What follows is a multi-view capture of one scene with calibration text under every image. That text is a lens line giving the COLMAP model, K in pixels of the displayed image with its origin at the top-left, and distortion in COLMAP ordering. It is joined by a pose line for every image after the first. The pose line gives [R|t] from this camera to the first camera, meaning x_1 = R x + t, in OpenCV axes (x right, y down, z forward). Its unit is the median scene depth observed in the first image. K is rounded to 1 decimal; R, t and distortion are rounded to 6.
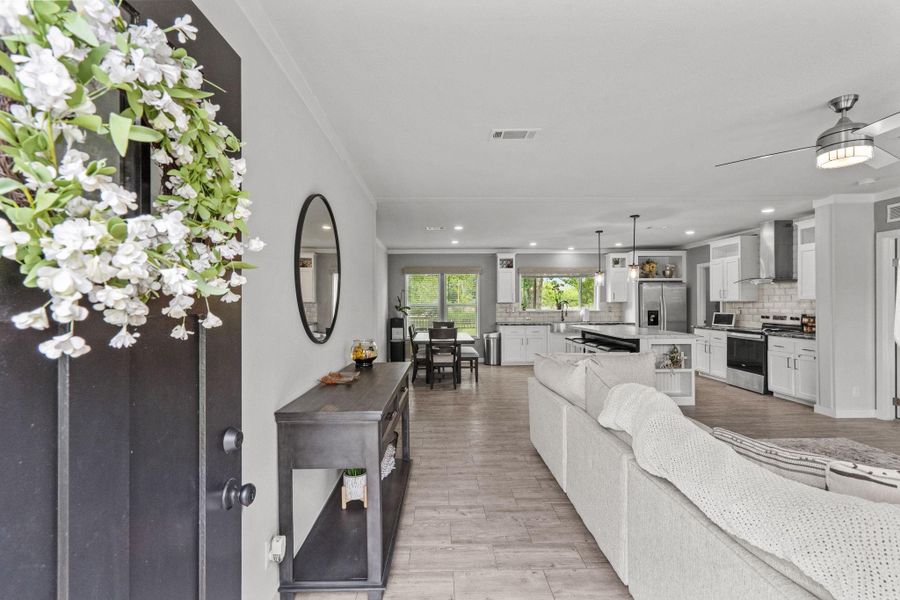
lens RADIAL K [[412.9, 0, 443.5], [0, 412.9, 300.8], [0, 0, 1]] dist [-0.000004, 0.000663]
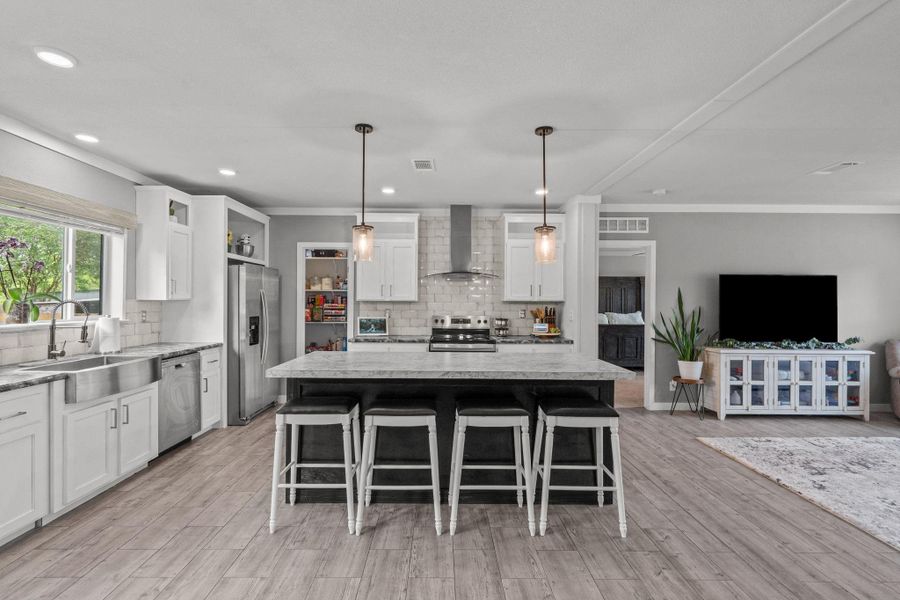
lens RADIAL K [[412.0, 0, 442.8], [0, 412.0, 304.2], [0, 0, 1]] dist [-0.000969, 0.000911]
pose [[0.008349, -0.003587, 0.999959, -0.030180], [-0.012539, 0.999915, 0.003692, 0.003555], [-0.999887, -0.012569, 0.008304, 0.961685]]
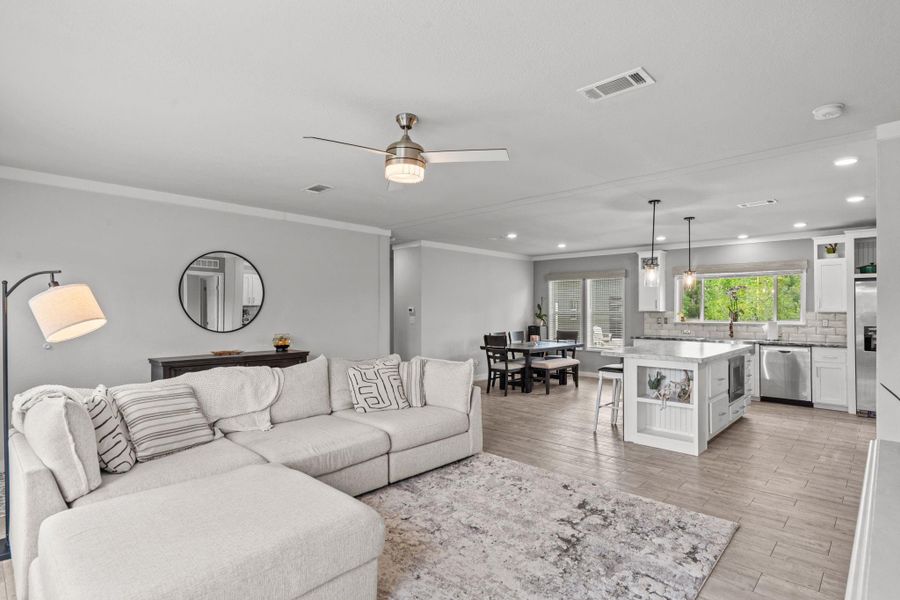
lens RADIAL K [[458.1, 0, 445.5], [0, 458.1, 304.8], [0, 0, 1]] dist [0.001966, 0.000454]
pose [[0.710869, -0.000666, -0.703324, 0.682025], [-0.002732, 0.999989, -0.003707, -0.005303], [0.703319, 0.004556, 0.710860, 0.094160]]
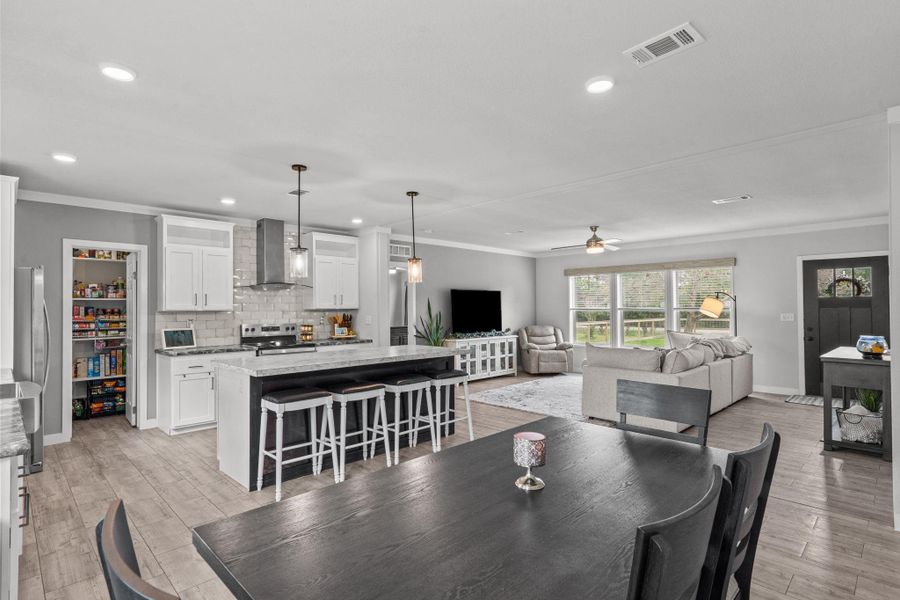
lens RADIAL K [[452.2, 0, 442.2], [0, 452.2, 303.2], [0, 0, 1]] dist [0.002789, 0.000546]
pose [[-0.687967, 0.019256, 0.725487, -0.136865], [0.006967, 0.999777, -0.019929, 0.007348], [-0.725709, -0.008656, -0.687948, 1.308868]]
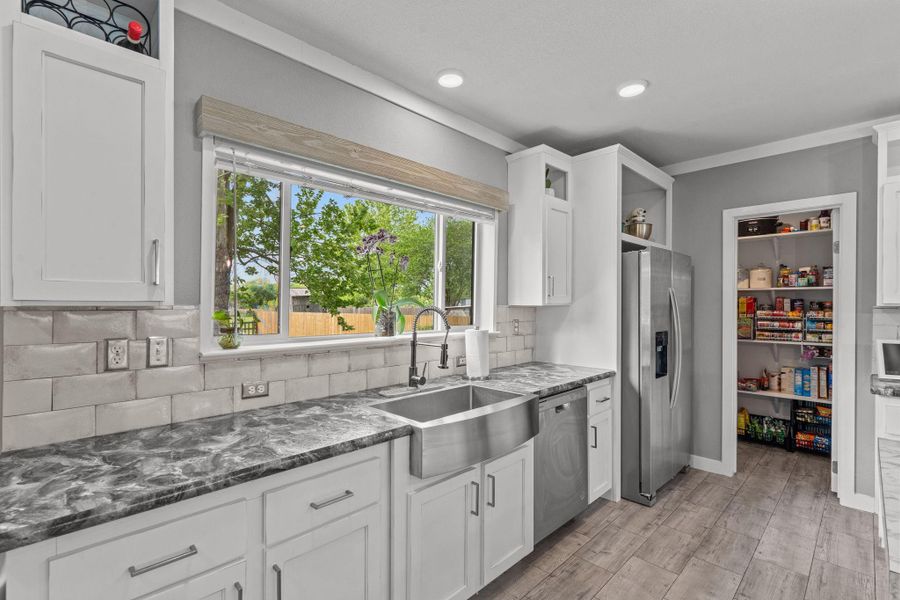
lens RADIAL K [[412.0, 0, 442.8], [0, 412.0, 304.2], [0, 0, 1]] dist [-0.000969, 0.000911]
pose [[0.727476, 0.005874, 0.686108, 0.193679], [-0.009059, 0.999958, 0.001044, 0.003665], [-0.686074, -0.006975, 0.727499, 1.125603]]
